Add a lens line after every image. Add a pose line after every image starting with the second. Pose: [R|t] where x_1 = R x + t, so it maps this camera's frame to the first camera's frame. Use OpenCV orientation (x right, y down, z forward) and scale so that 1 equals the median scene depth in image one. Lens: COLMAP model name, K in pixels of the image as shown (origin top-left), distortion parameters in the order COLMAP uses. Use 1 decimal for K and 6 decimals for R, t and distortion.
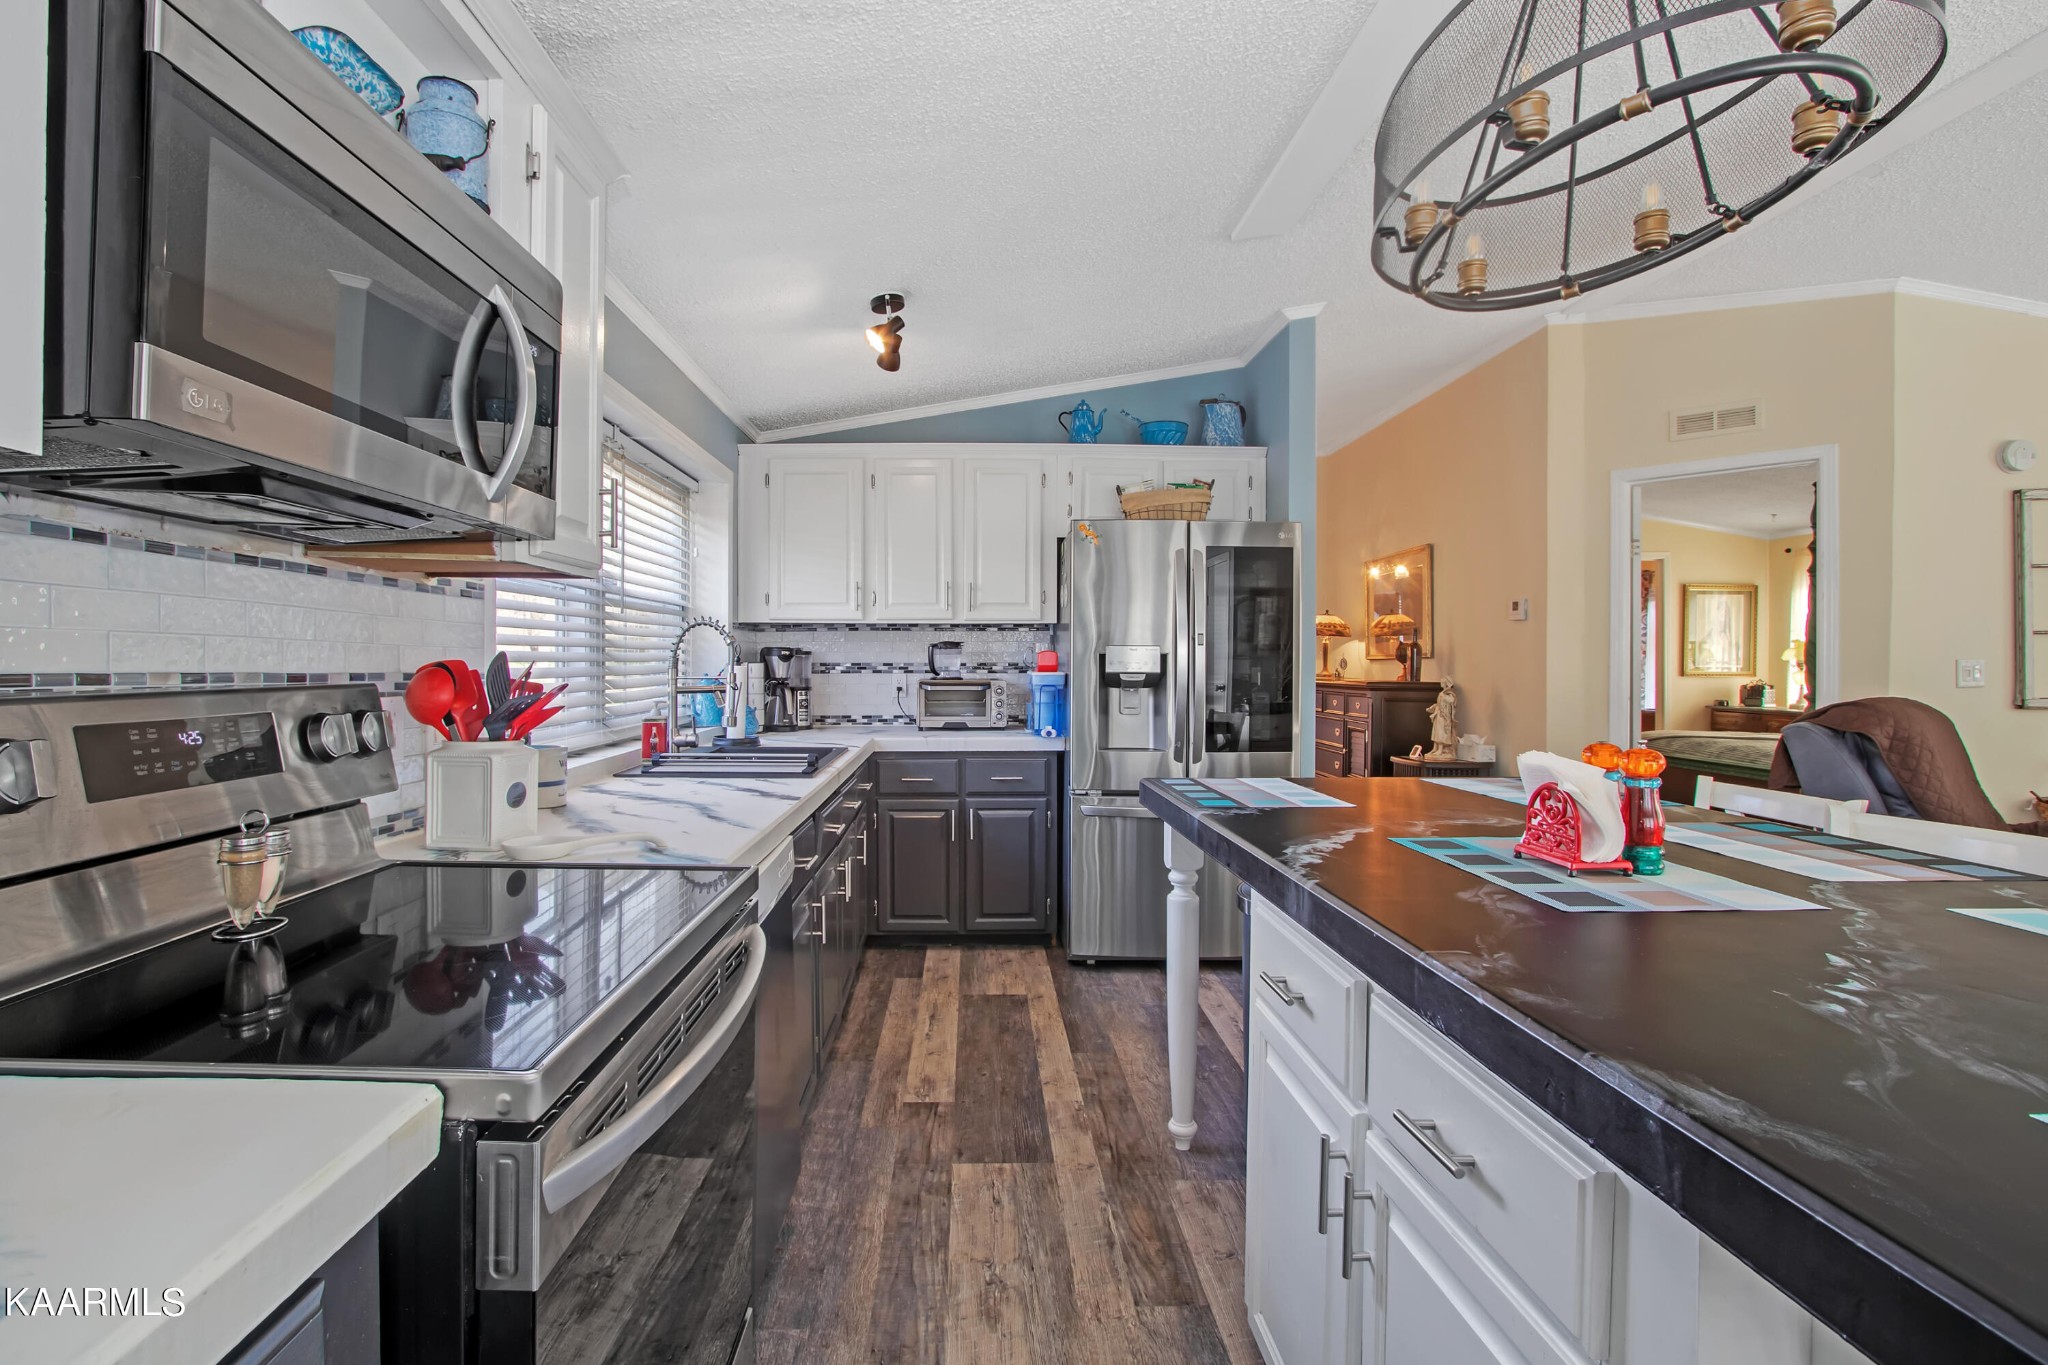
lens RADIAL K [[936.1, 0, 994.2], [0, 936.1, 657.6], [0, 0, 1]] dist [-0.010066, -0.000539]
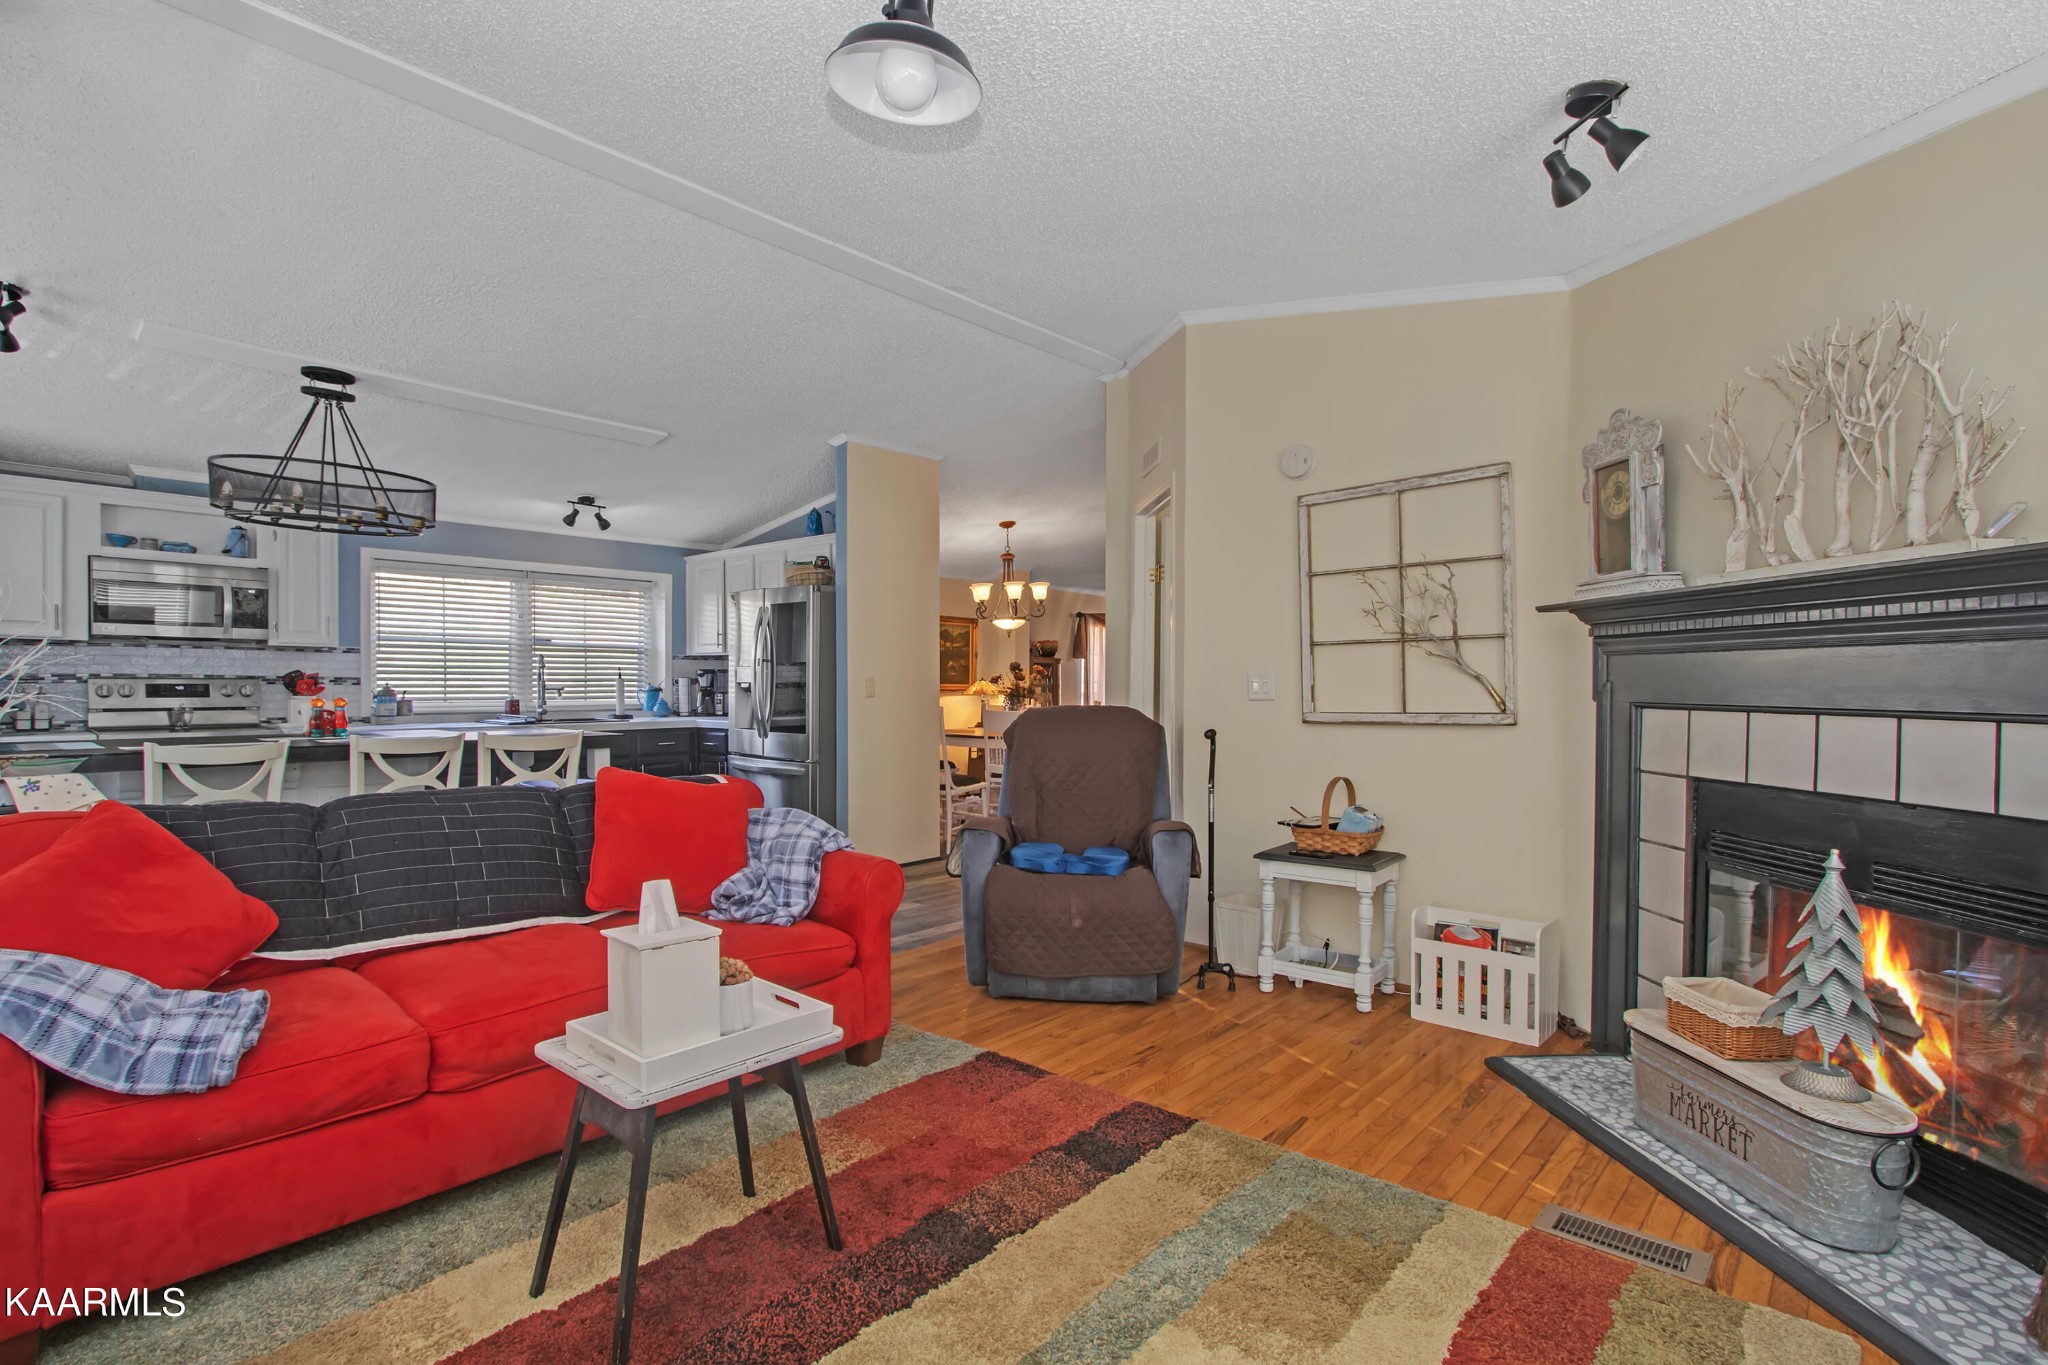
lens RADIAL K [[987.2, 0, 982.9], [0, 987.2, 697.8], [0, 0, 1]] dist [-0.012088, 0.000588]
pose [[0.726180, 0.011470, -0.687409, 1.662688], [0.000459, 0.999853, 0.017167, 0.013795], [0.687504, -0.012782, 0.726068, 0.015883]]
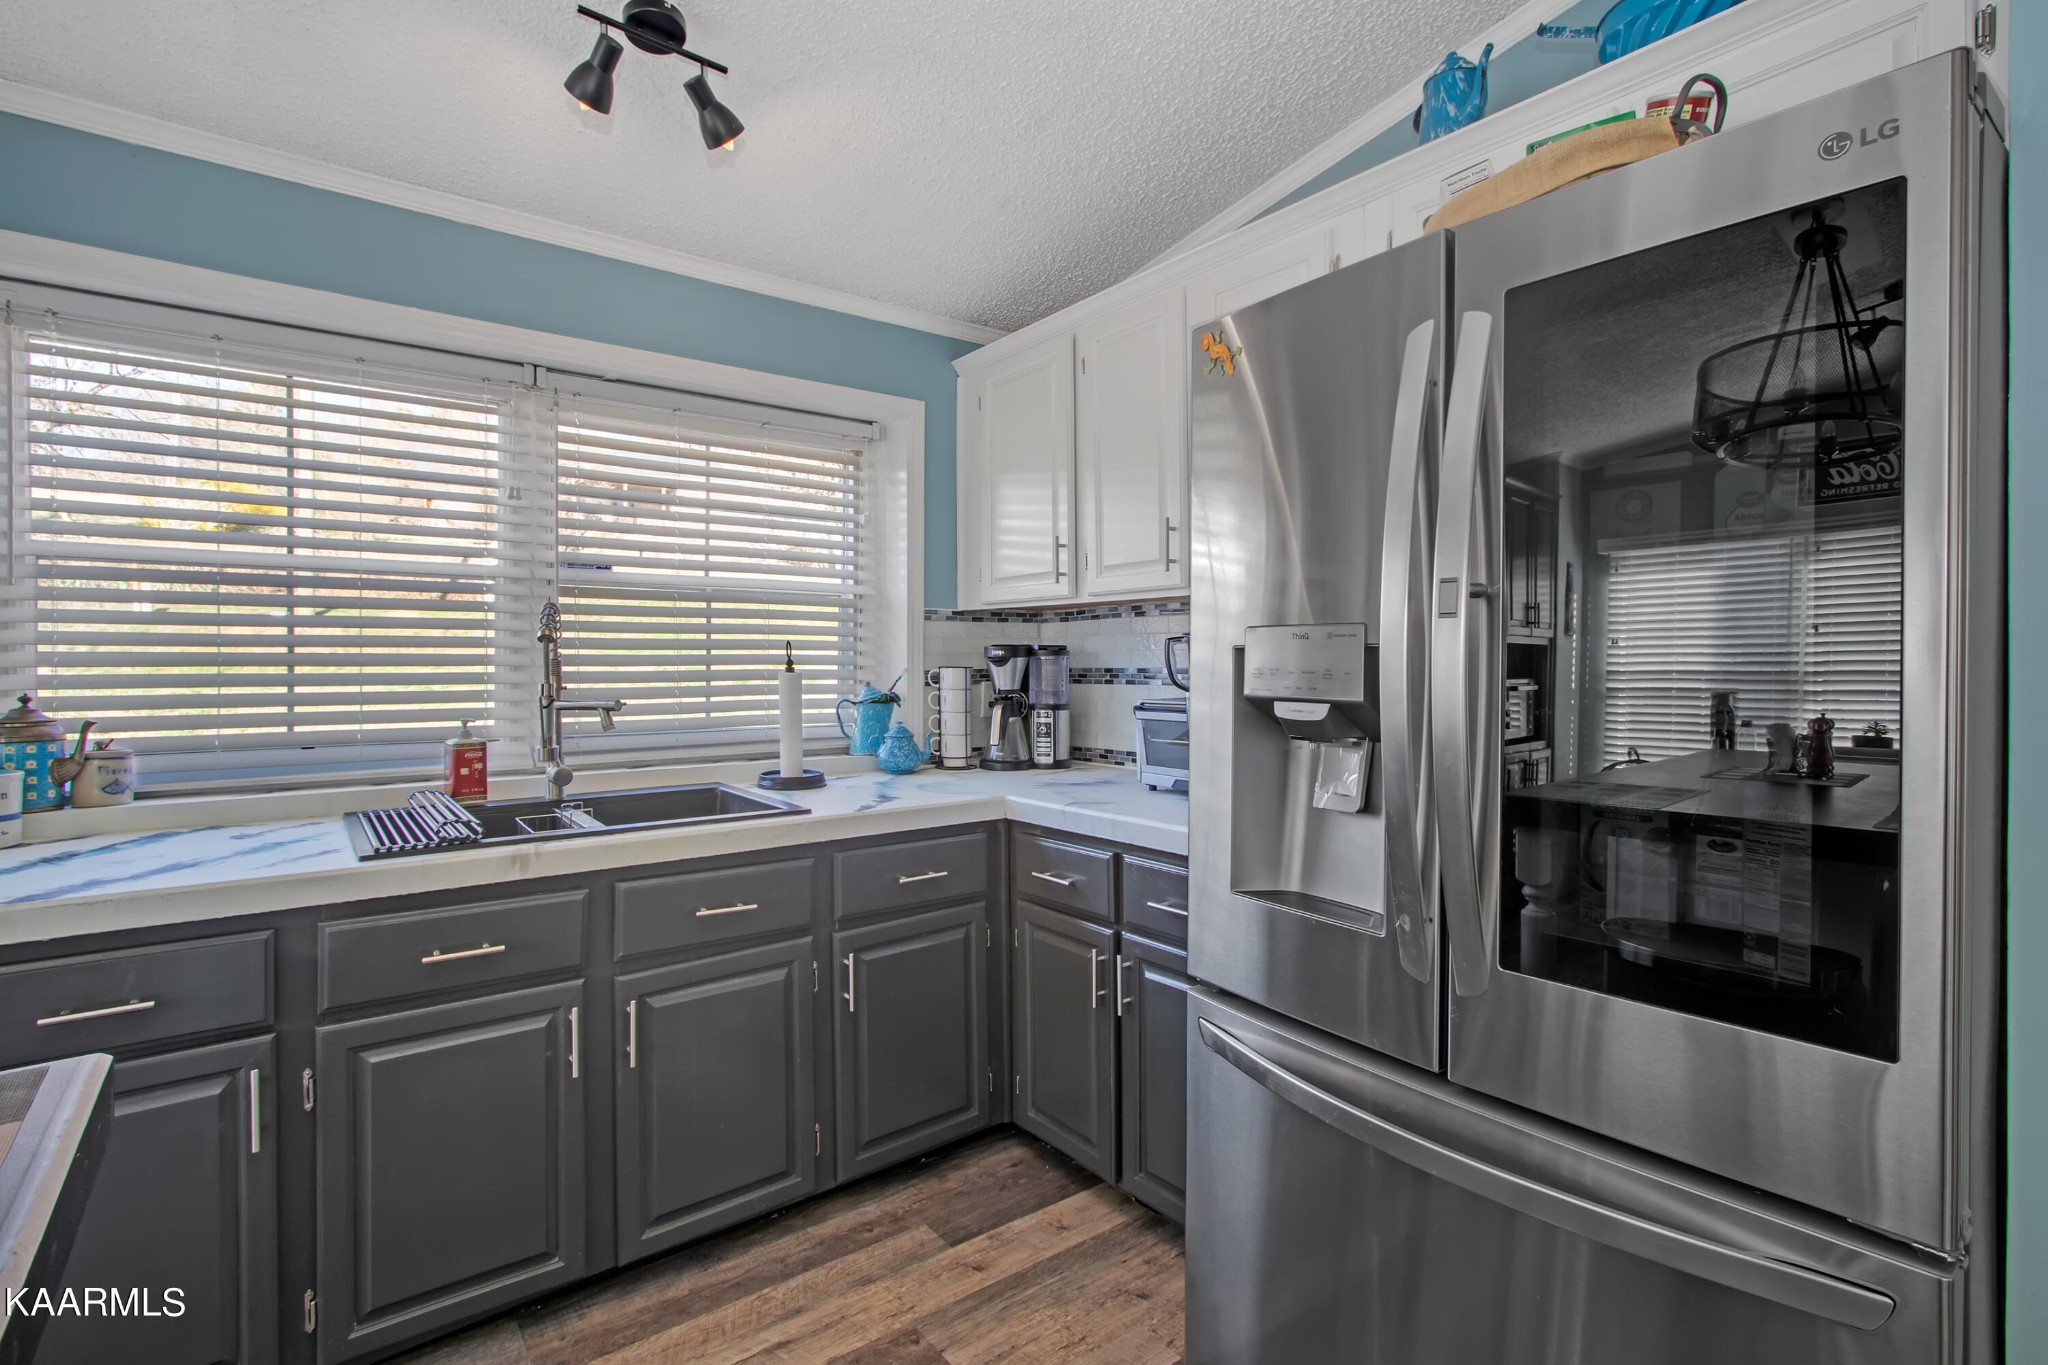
lens RADIAL K [[936.1, 0, 994.2], [0, 936.1, 657.6], [0, 0, 1]] dist [-0.010066, -0.000539]
pose [[0.589542, -0.002656, -0.807734, 0.368213], [0.003586, 0.999993, -0.000671, -0.000728], [0.807730, -0.002502, 0.589547, 0.691571]]
